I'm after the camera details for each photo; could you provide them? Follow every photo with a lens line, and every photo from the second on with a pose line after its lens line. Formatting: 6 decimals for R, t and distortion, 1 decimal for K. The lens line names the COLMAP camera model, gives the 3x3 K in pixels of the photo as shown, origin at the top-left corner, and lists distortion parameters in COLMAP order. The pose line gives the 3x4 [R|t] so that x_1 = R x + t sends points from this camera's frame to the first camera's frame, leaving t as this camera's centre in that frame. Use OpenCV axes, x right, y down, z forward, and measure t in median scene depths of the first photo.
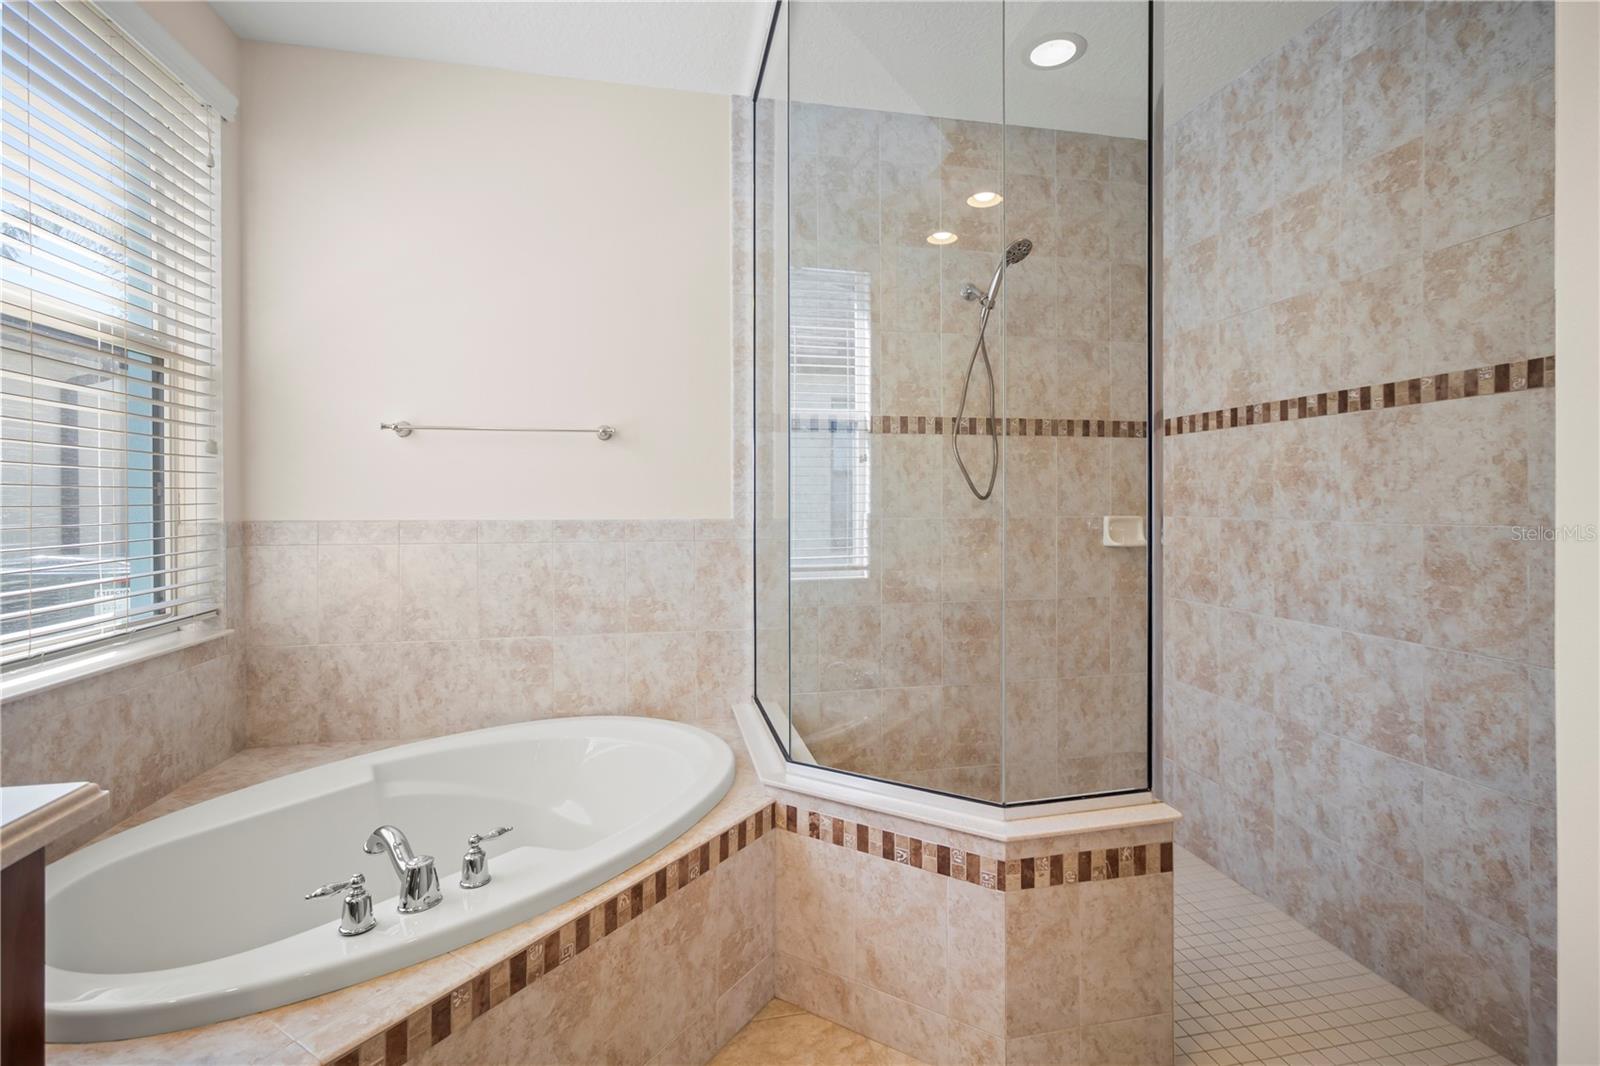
lens RADIAL K [[749.5, 0, 829.9], [0, 749.5, 503.6], [0, 0, 1]] dist [0.001765, -0.001086]
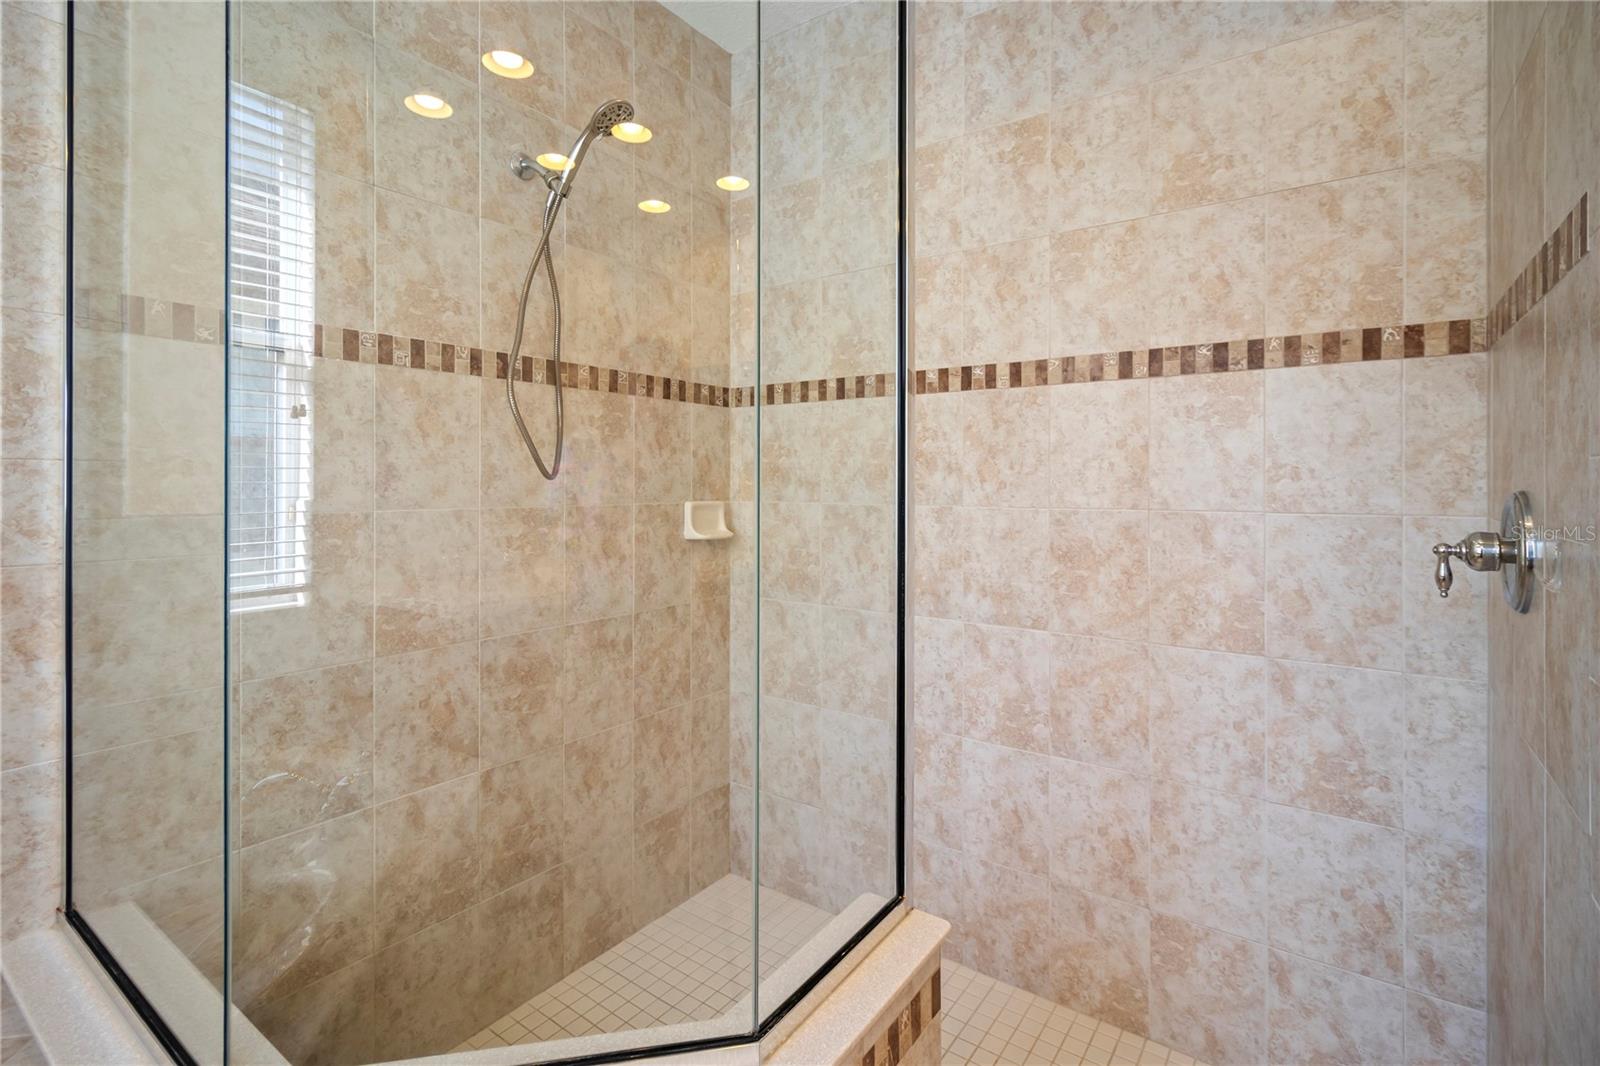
lens RADIAL K [[749.5, 0, 820.3], [0, 749.5, 484.4], [0, 0, 1]] dist [0.001765, -0.001086]
pose [[0.744178, 0.005059, 0.667962, -0.076205], [-0.004056, 0.999987, -0.003054, 0.000171], [-0.667969, -0.000437, 0.744189, 0.418243]]
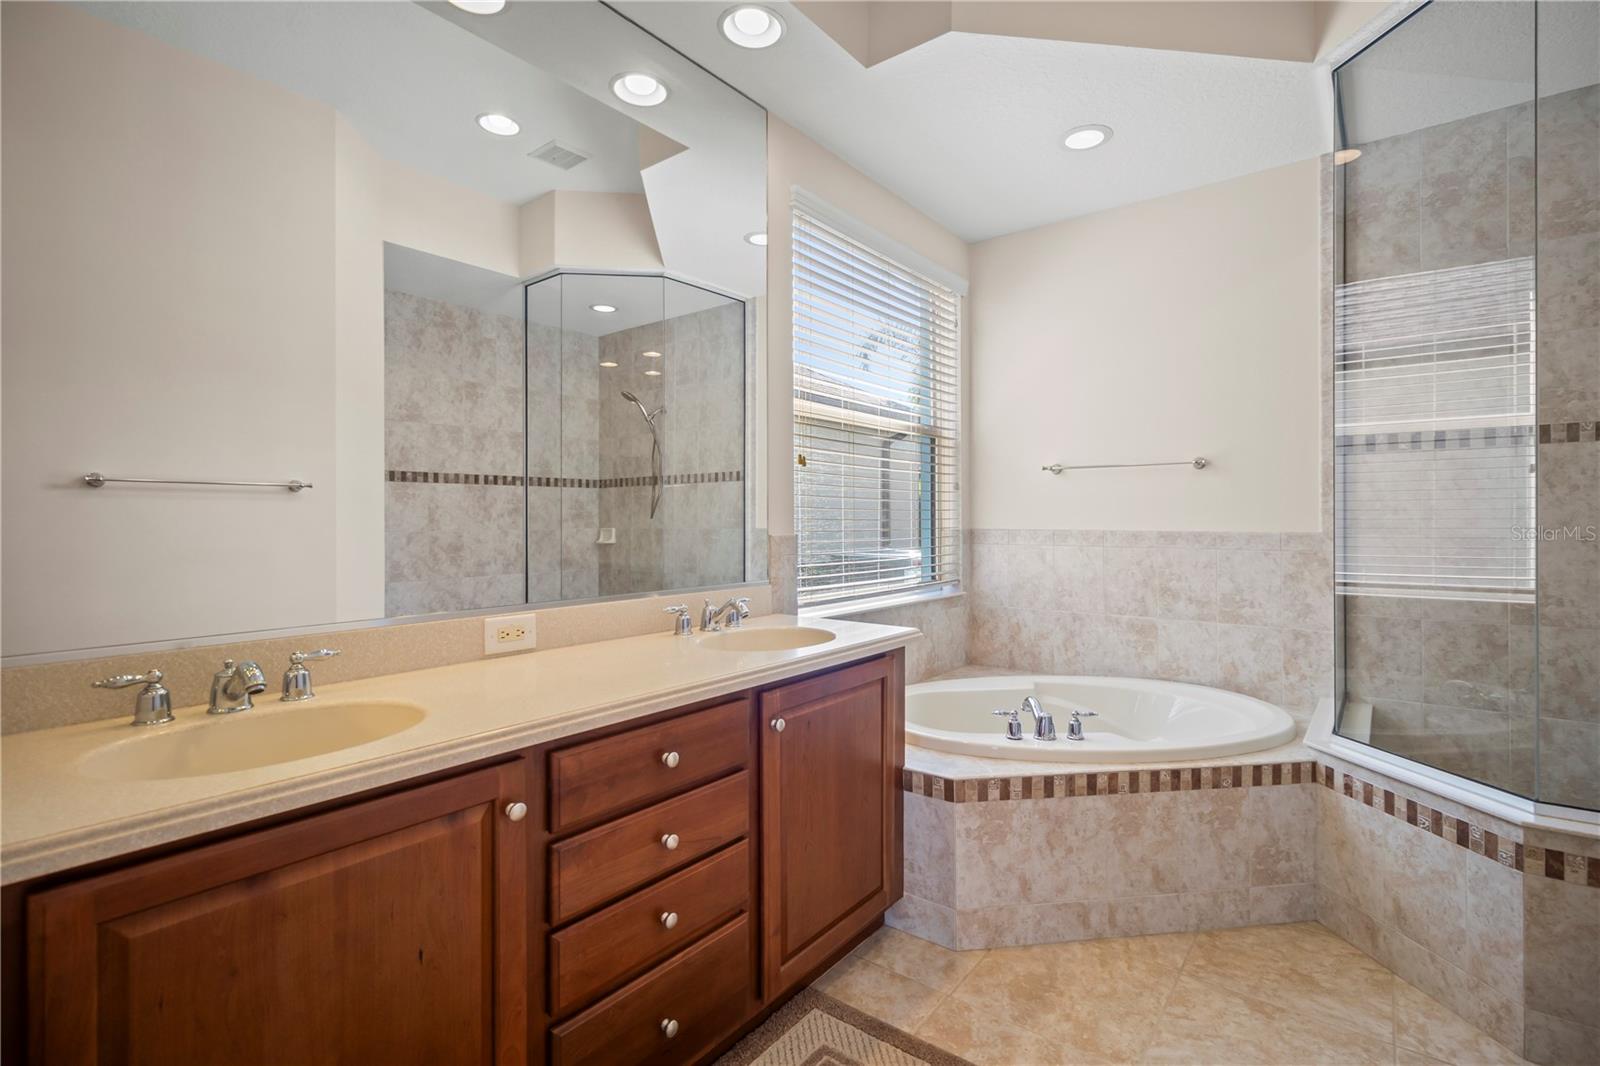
lens RADIAL K [[749.5, 0, 804.6], [0, 749.5, 517.2], [0, 0, 1]] dist [0.001765, -0.001086]
pose [[0.628450, -0.001053, -0.777849, 0.303122], [-0.000970, 0.999997, -0.002137, 0.000889], [0.777849, 0.002097, 0.628447, -0.361267]]
